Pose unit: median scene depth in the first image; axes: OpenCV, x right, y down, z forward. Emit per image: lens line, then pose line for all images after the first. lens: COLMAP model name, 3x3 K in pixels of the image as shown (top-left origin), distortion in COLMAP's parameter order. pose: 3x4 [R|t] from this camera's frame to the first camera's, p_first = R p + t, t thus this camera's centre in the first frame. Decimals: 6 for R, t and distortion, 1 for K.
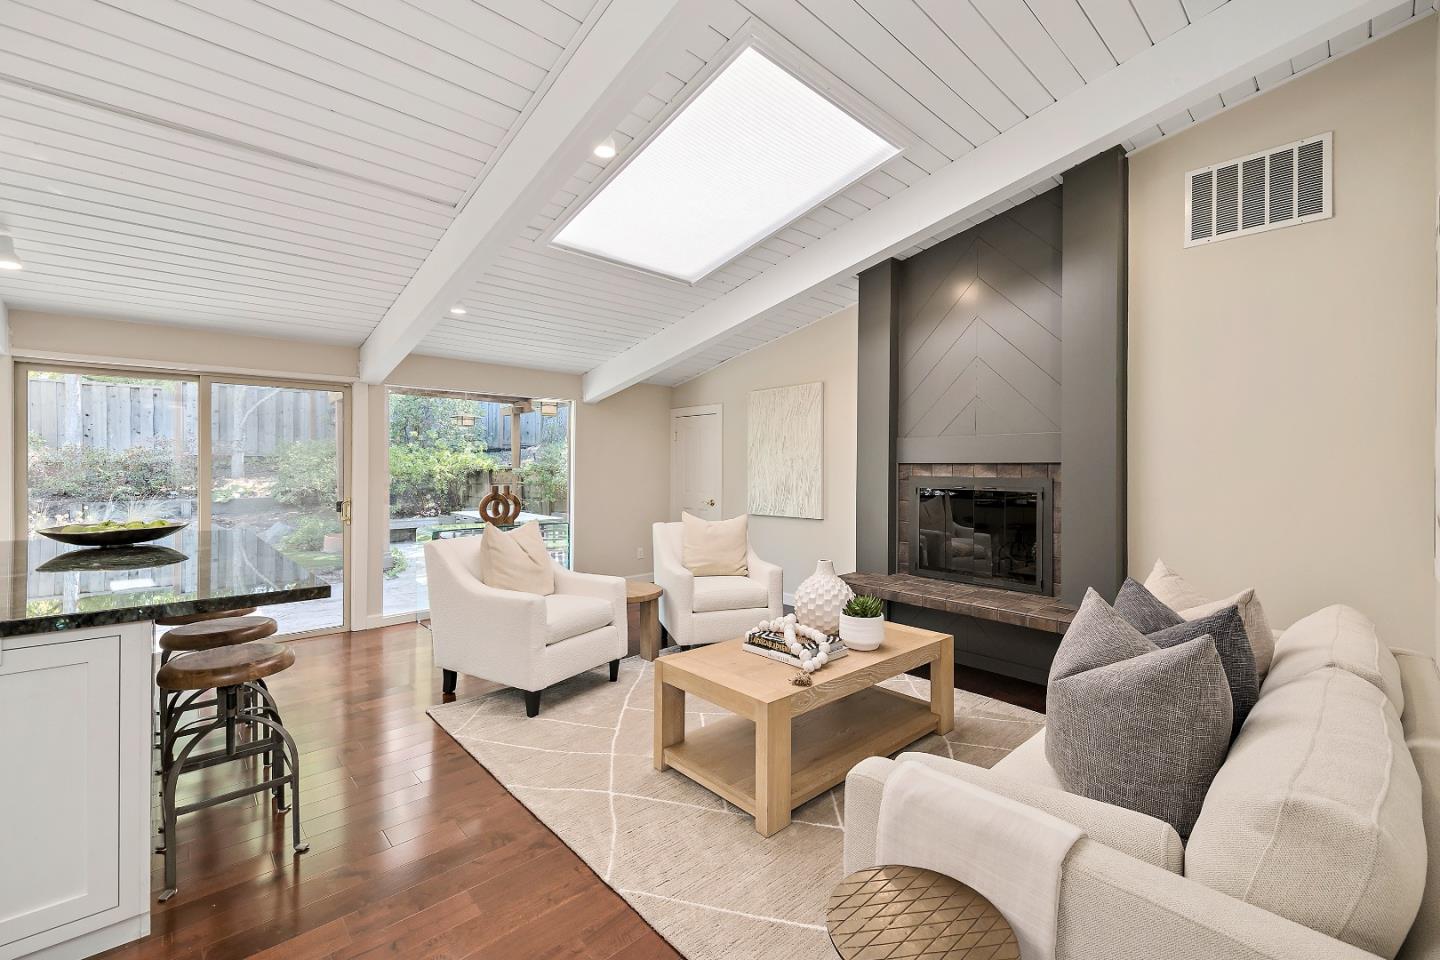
lens RADIAL K [[583.8, 0, 715.8], [0, 583.8, 471.5], [0, 0, 1]] dist [0.001591, 0.000034]
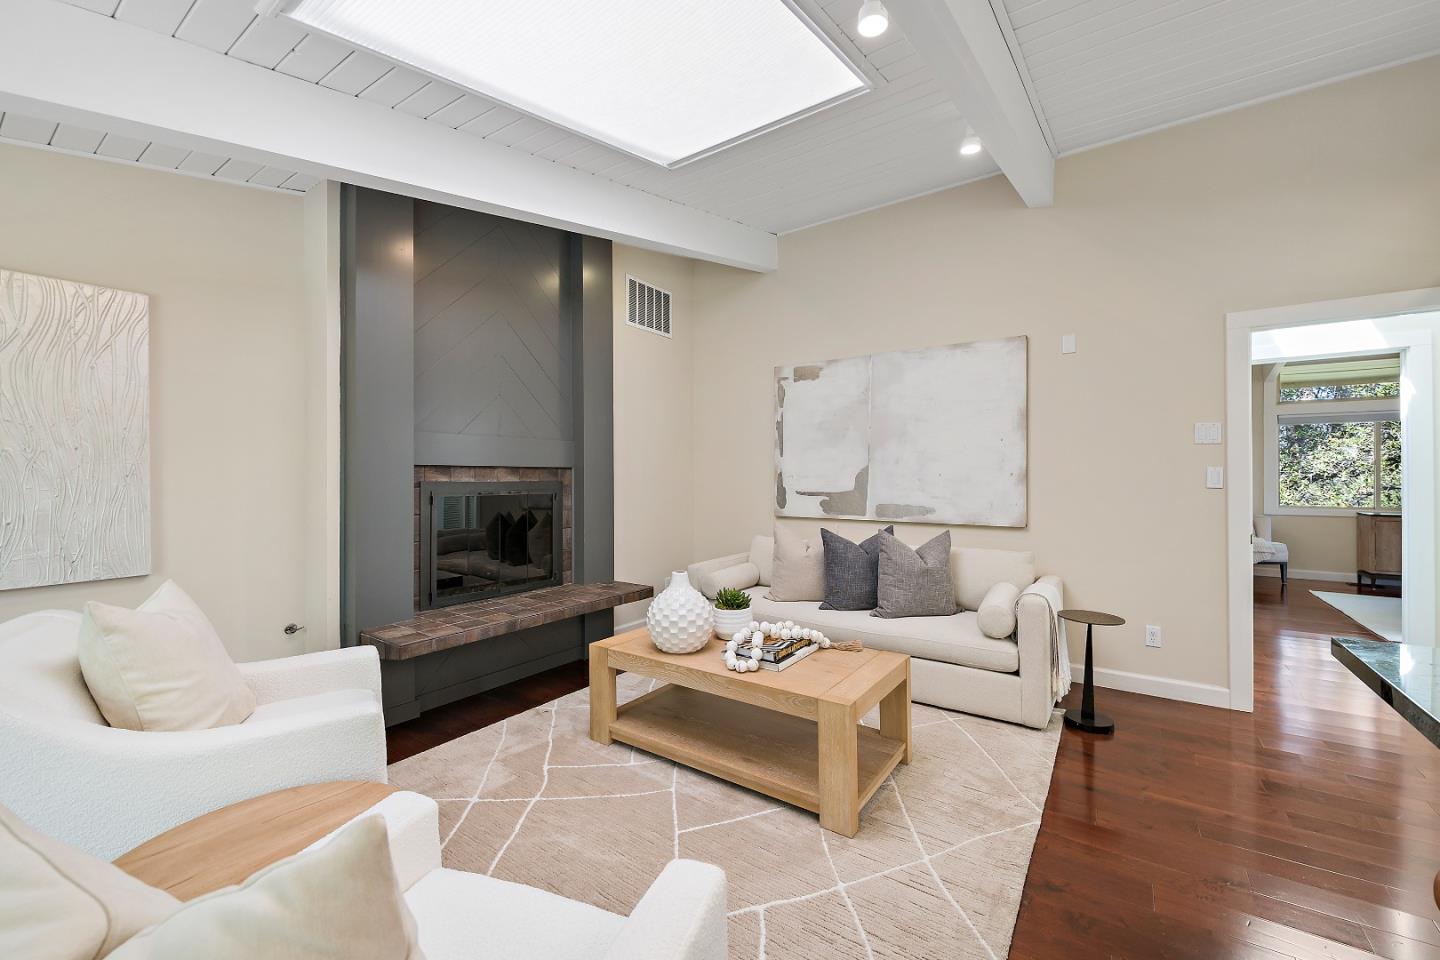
lens RADIAL K [[583.8, 0, 716.9], [0, 583.8, 475.8], [0, 0, 1]] dist [0.001591, 0.000034]
pose [[-0.232730, -0.004177, 0.972532, -0.551018], [0.004942, 0.999973, 0.005478, -0.002953], [-0.972529, 0.006081, -0.232703, 0.887998]]
